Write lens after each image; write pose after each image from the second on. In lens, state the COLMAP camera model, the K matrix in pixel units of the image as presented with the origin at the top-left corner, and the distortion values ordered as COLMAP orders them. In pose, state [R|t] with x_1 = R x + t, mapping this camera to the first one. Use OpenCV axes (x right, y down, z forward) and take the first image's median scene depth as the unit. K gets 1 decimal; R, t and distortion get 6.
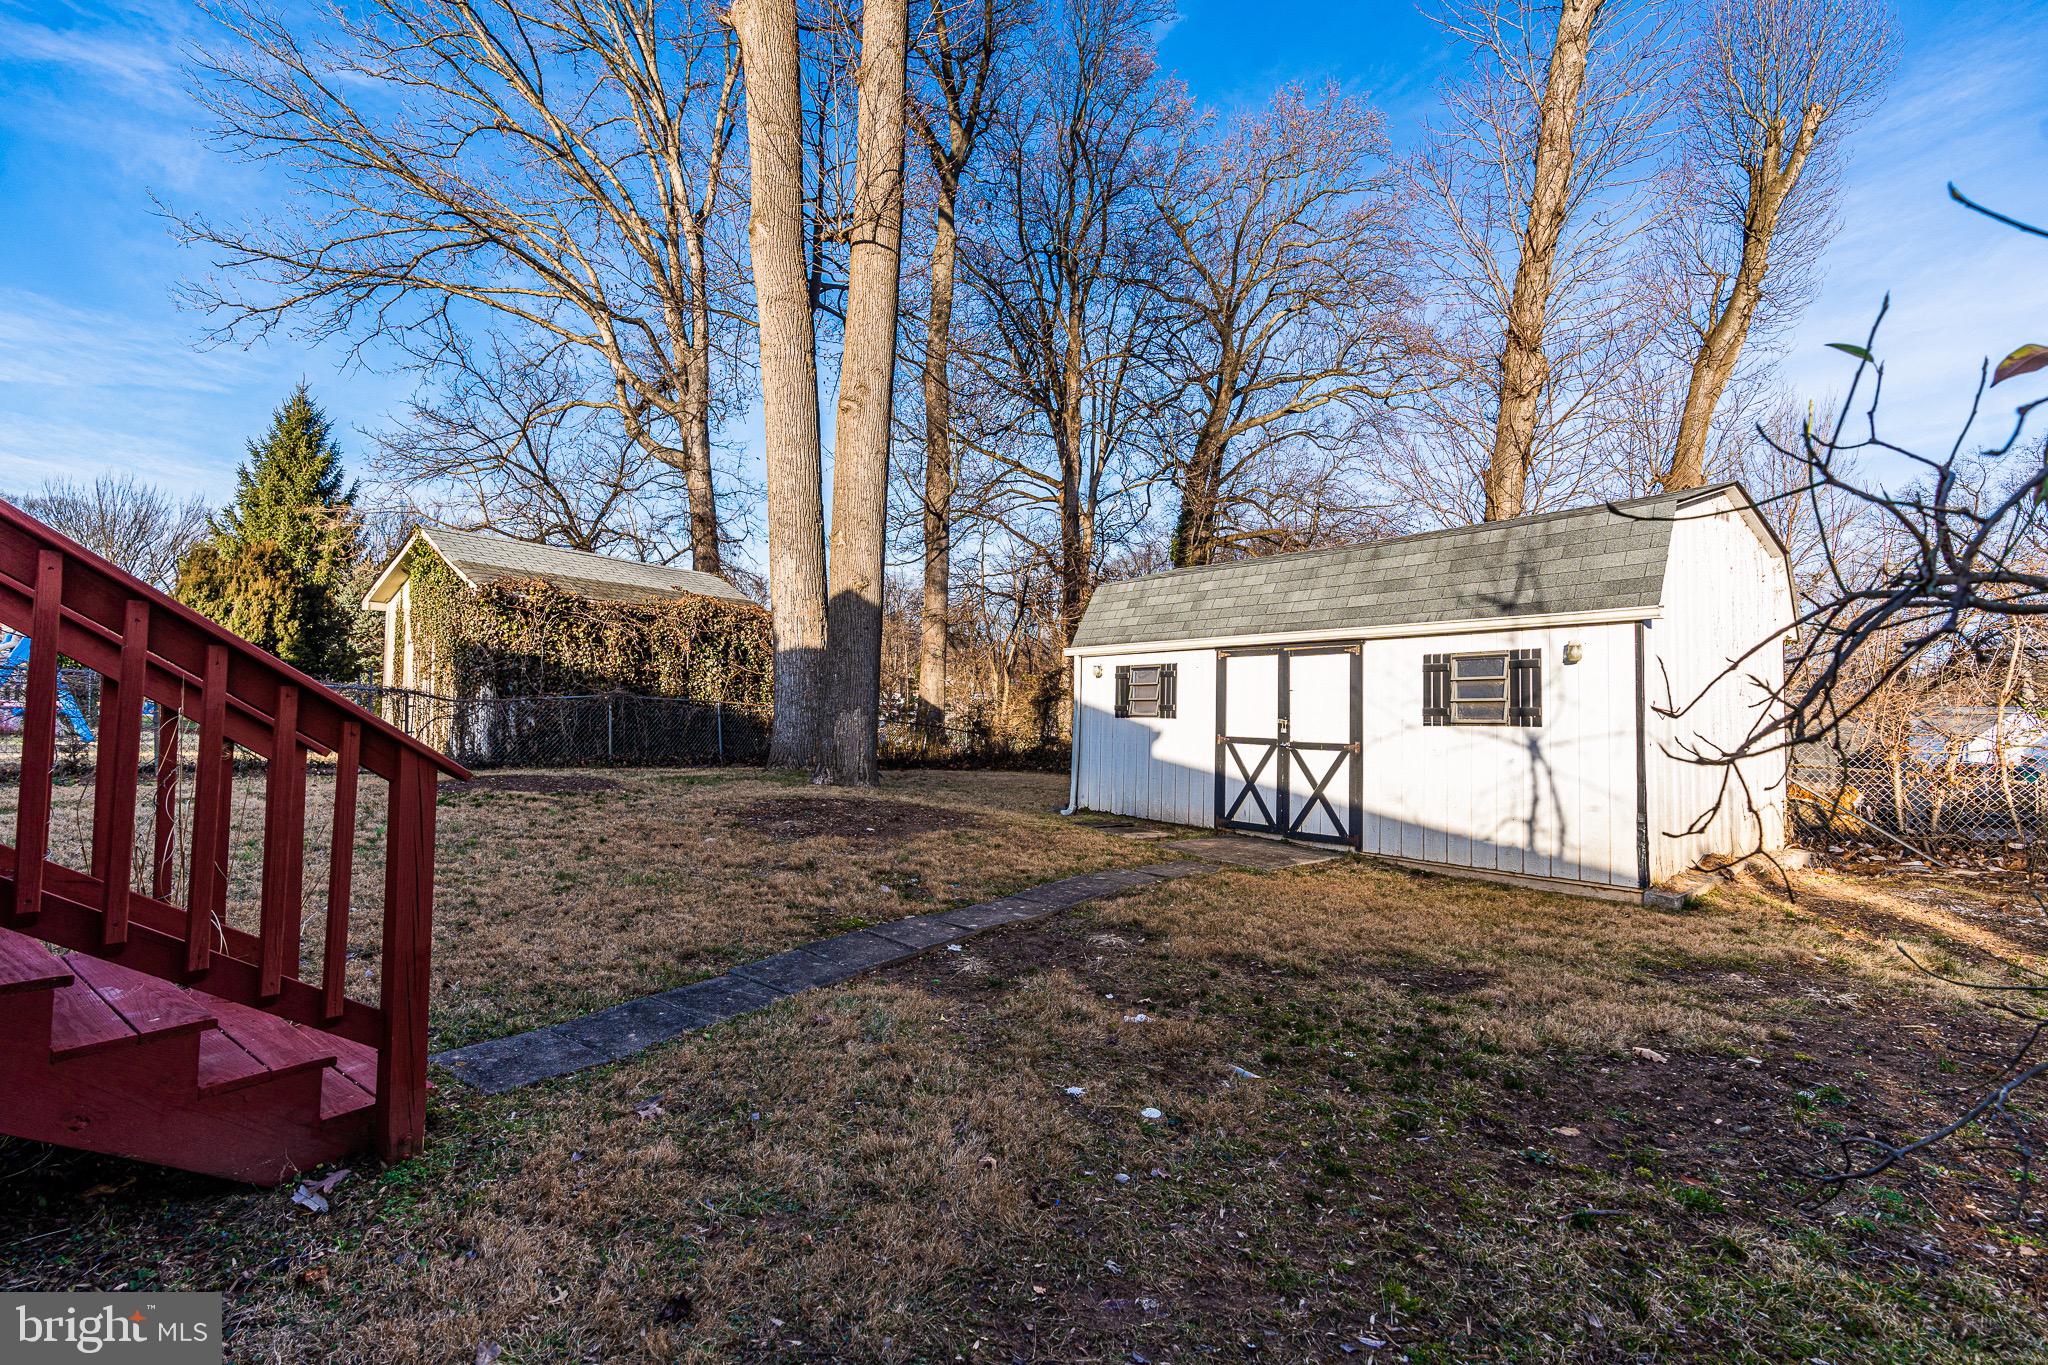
lens RADIAL K [[921.2, 0, 1016.5], [0, 921.2, 678.3], [0, 0, 1]] dist [-0.012791, 0.005140]
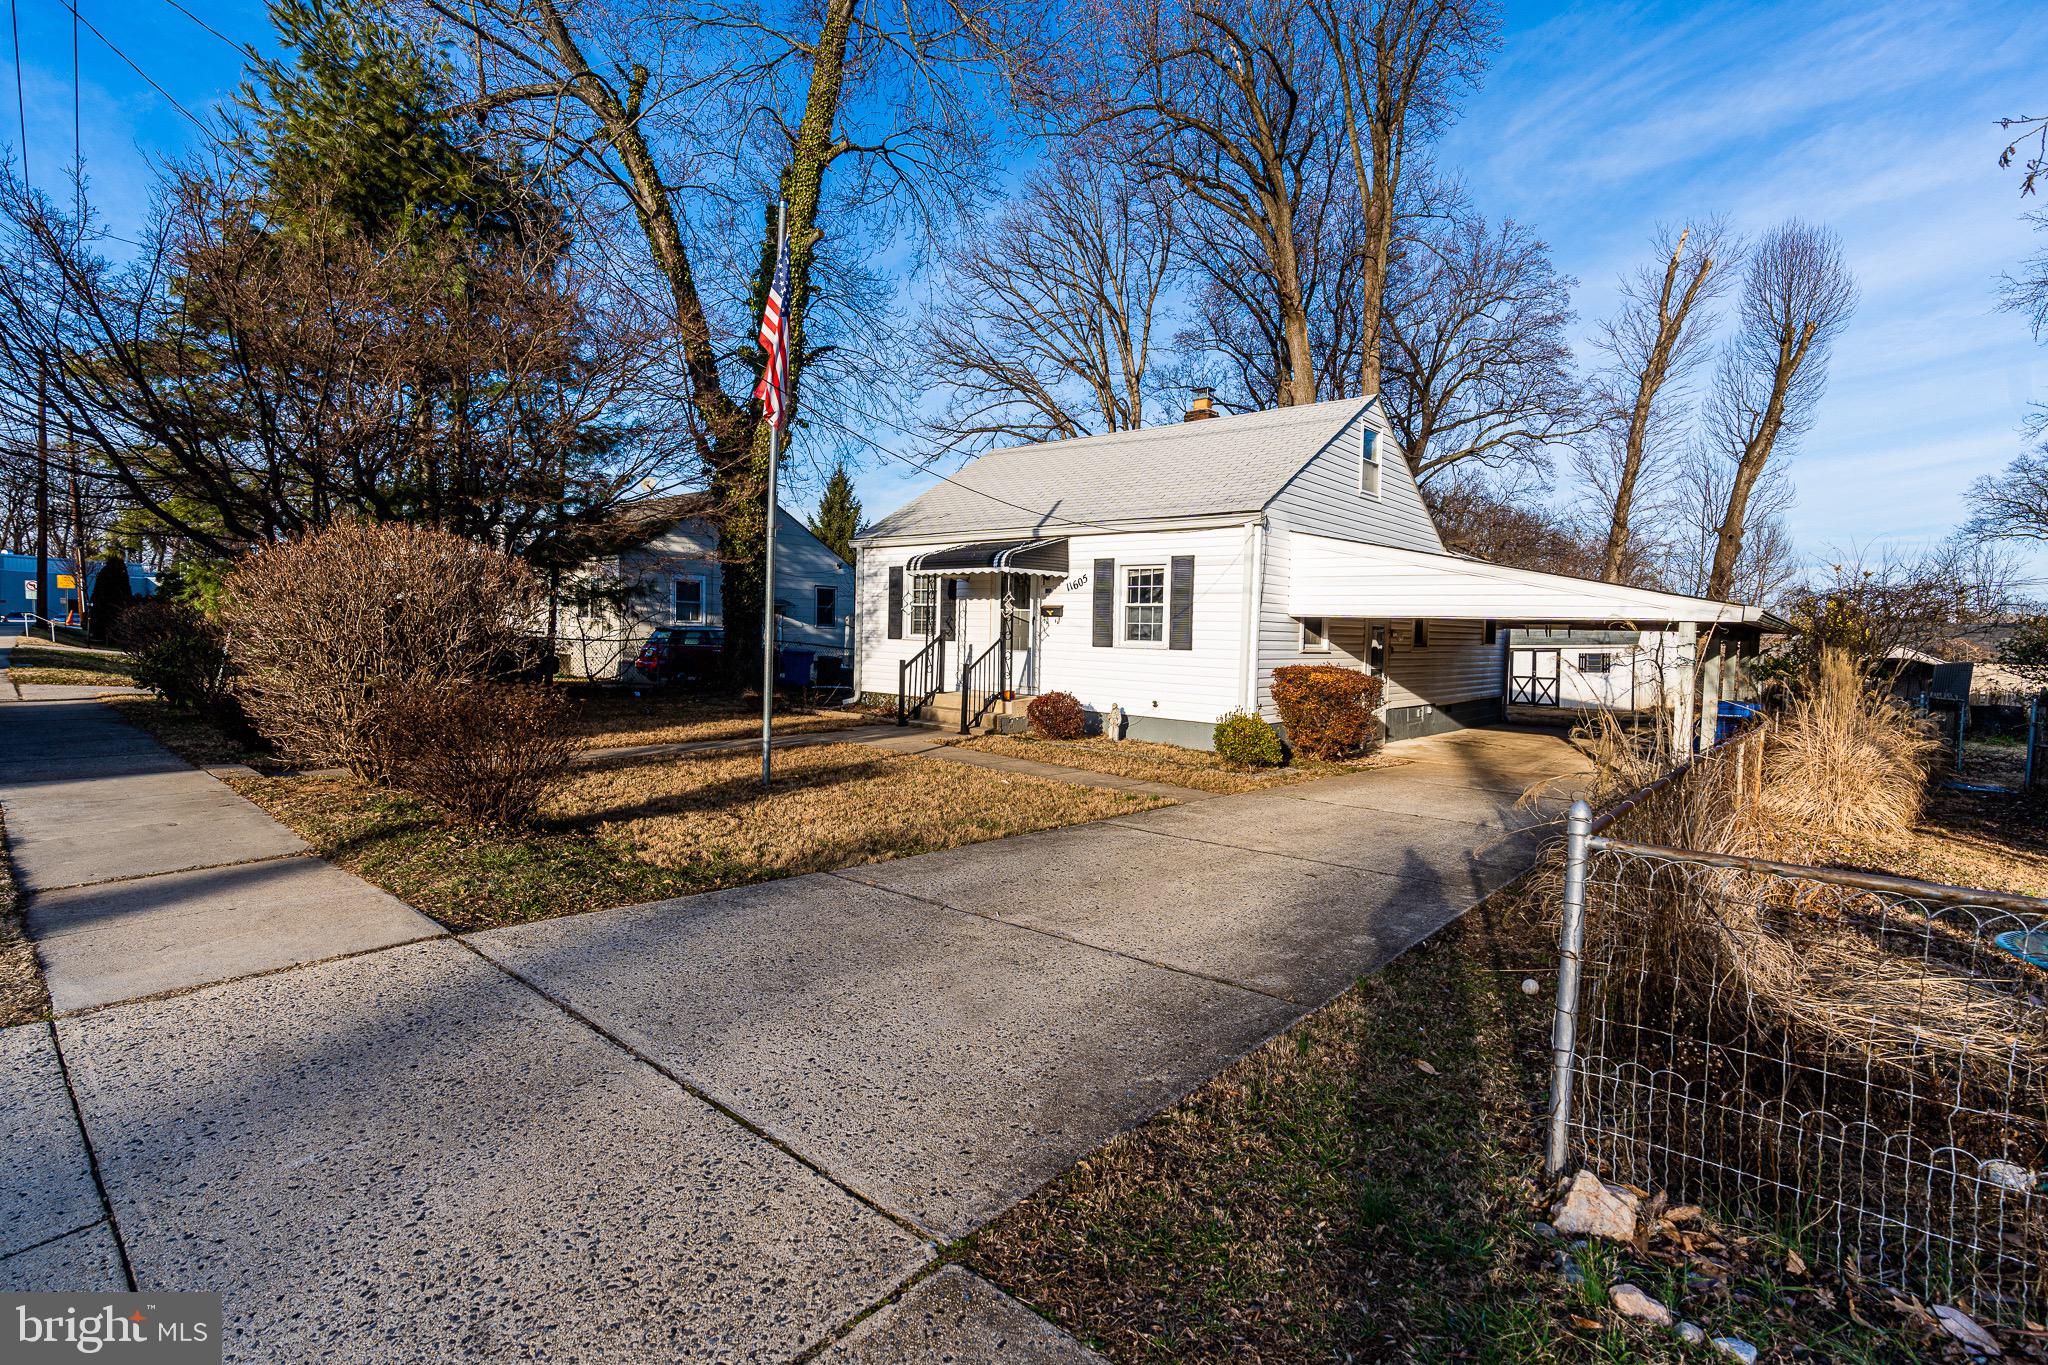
lens RADIAL K [[921.2, 0, 1037.3], [0, 921.2, 675.0], [0, 0, 1]] dist [-0.012791, 0.005140]
pose [[0.995329, 0.000327, -0.096536, -1.067211], [0.004889, 0.998540, 0.053792, -0.115666], [0.096413, -0.054013, 0.993875, -2.247917]]
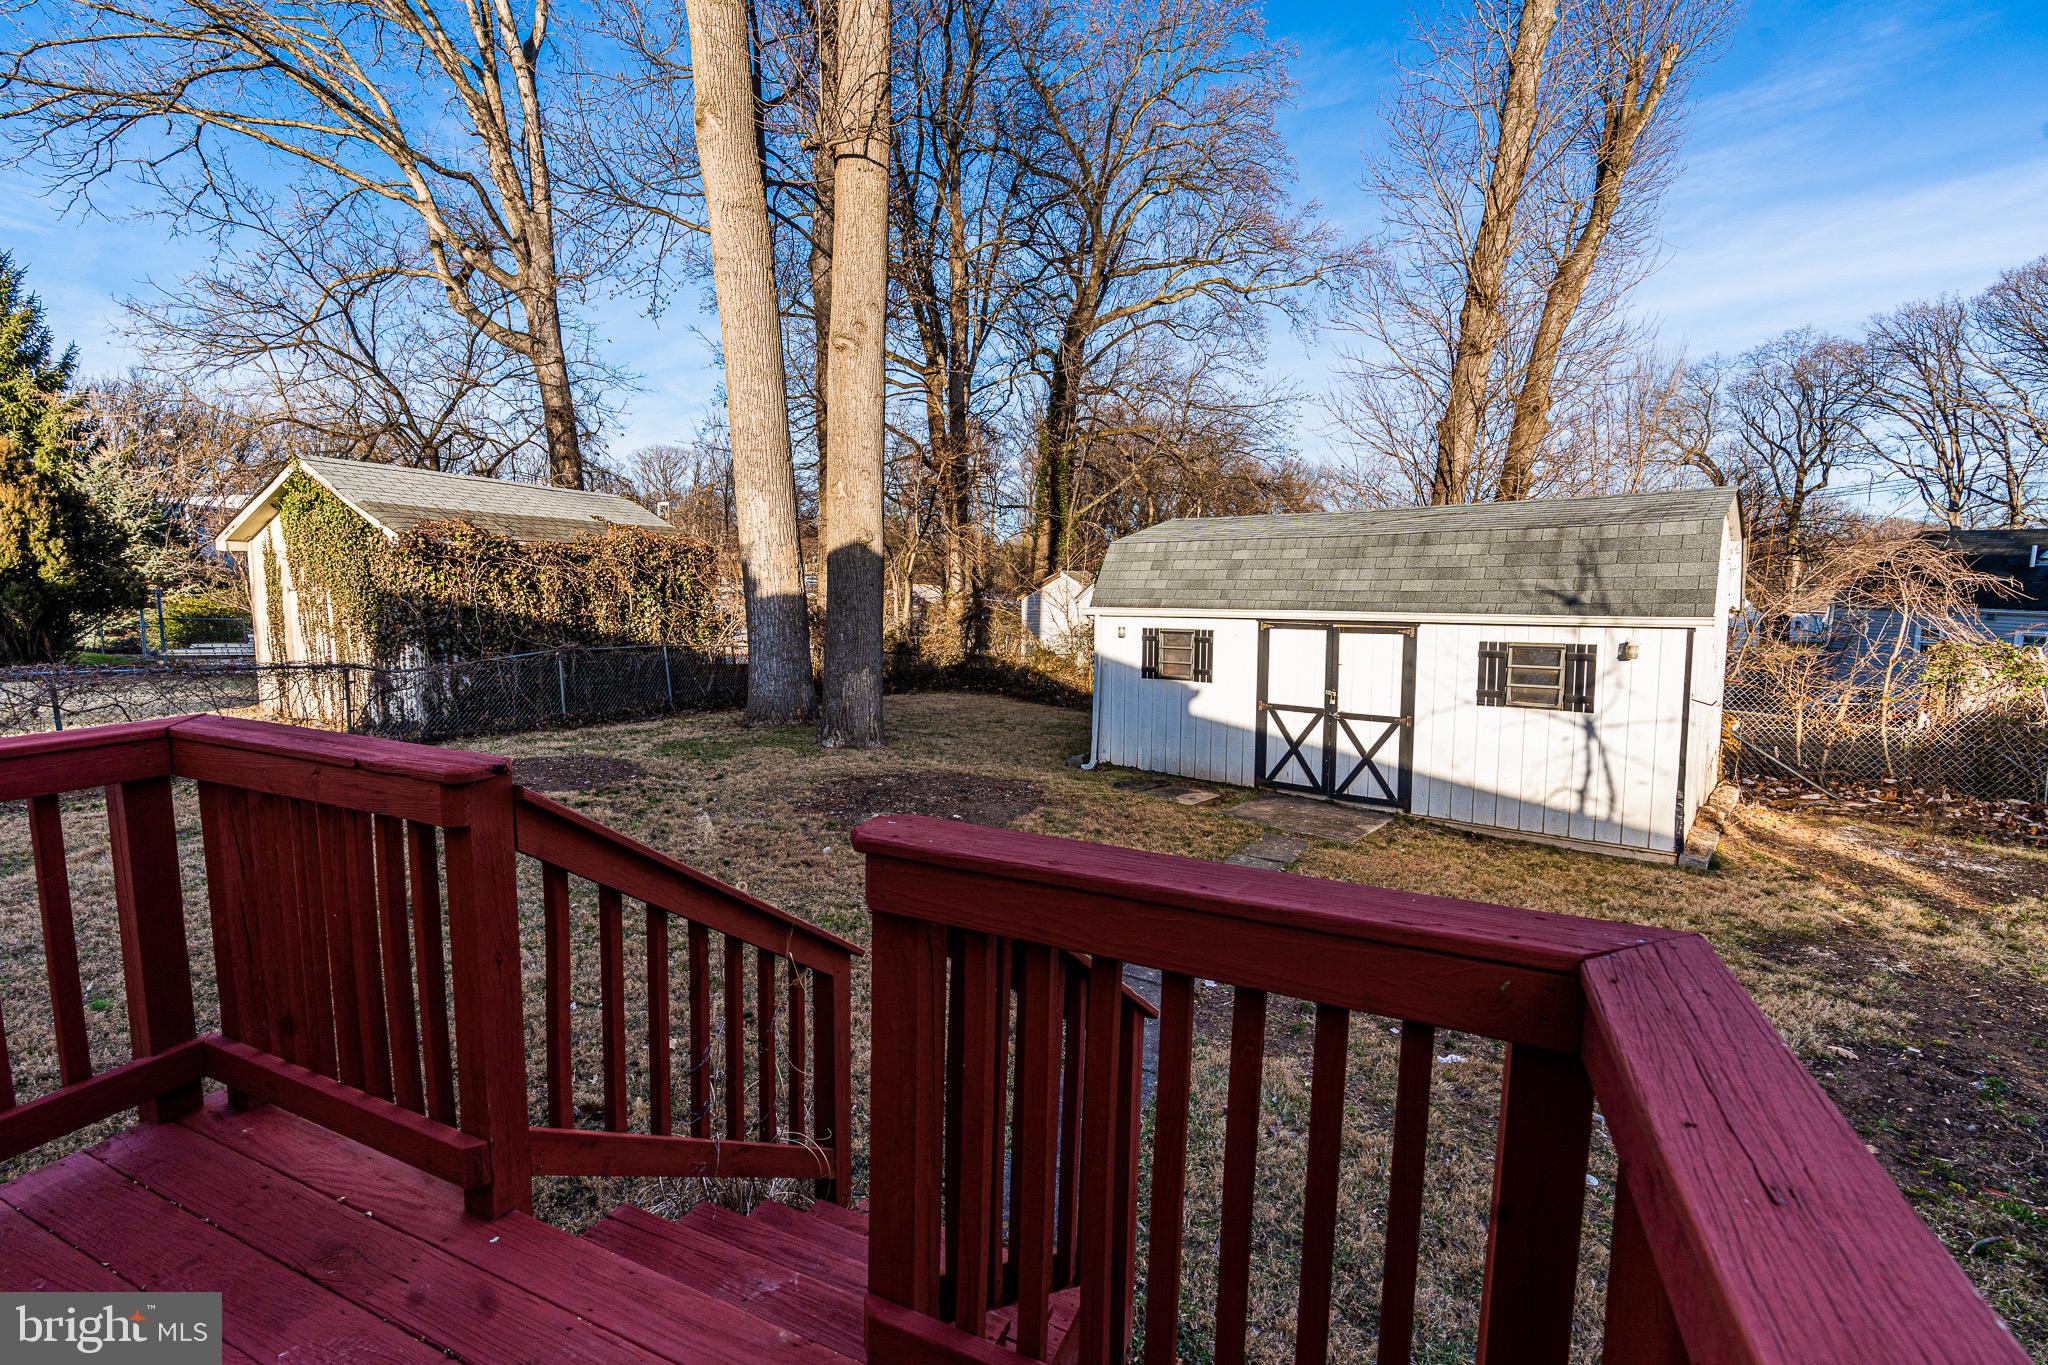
lens RADIAL K [[921.2, 0, 1021.7], [0, 921.2, 681.0], [0, 0, 1]] dist [-0.012791, 0.005140]
pose [[0.980620, -0.035879, 0.192605, -0.243841], [0.008895, 0.990228, 0.139177, -0.107448], [-0.195717, -0.134766, 0.971356, 0.023306]]
